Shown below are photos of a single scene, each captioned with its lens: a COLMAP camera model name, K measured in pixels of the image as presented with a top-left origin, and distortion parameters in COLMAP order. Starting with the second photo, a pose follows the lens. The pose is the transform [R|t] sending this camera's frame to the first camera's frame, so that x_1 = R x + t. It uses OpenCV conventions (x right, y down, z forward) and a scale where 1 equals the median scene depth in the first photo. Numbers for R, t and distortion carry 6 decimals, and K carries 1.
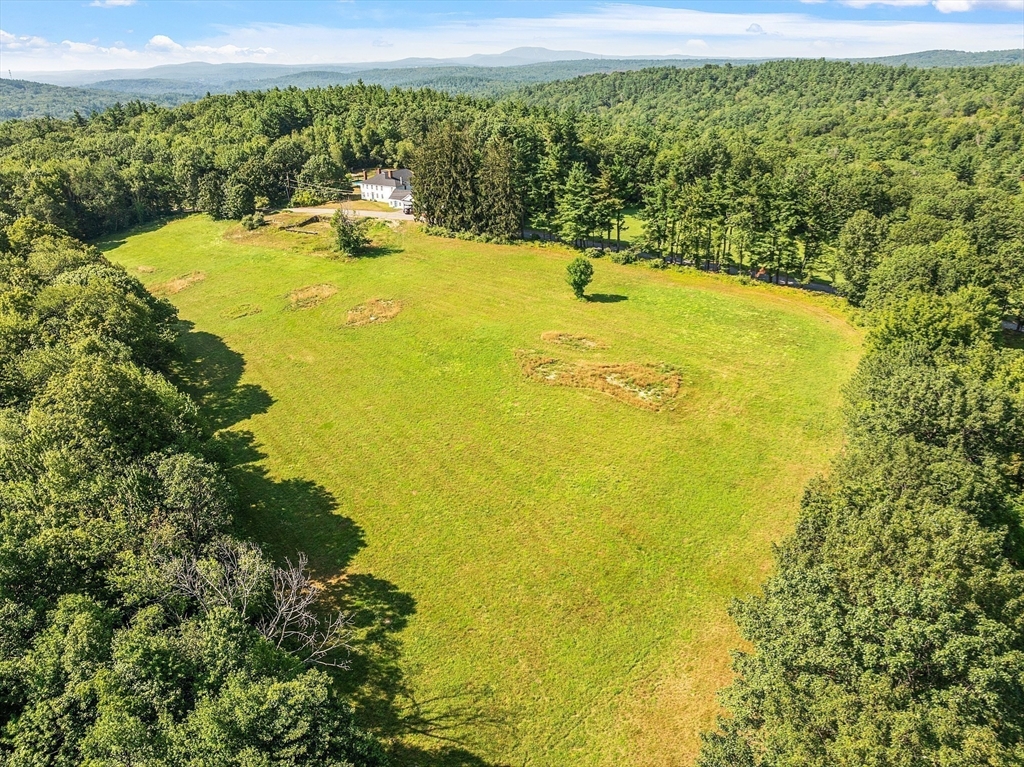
lens RADIAL K [[734.3, 0, 507.7], [0, 734.3, 368.3], [0, 0, 1]] dist [-0.041452, 0.003866]
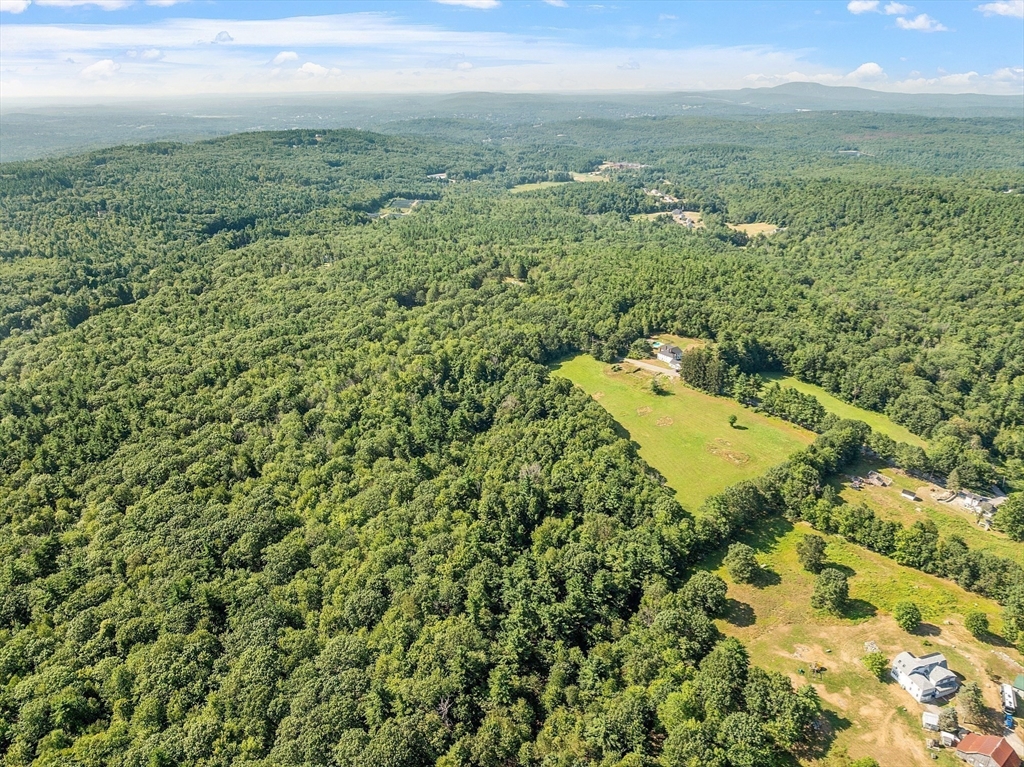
lens RADIAL K [[723.5, 0, 509.8], [0, 723.5, 364.6], [0, 0, 1]] dist [-0.042242, 0.005610]
pose [[0.943099, 0.130242, -0.305942, 0.083876], [-0.139642, 0.990162, -0.008942, -0.149773], [0.301768, 0.051156, 0.952008, -1.678089]]
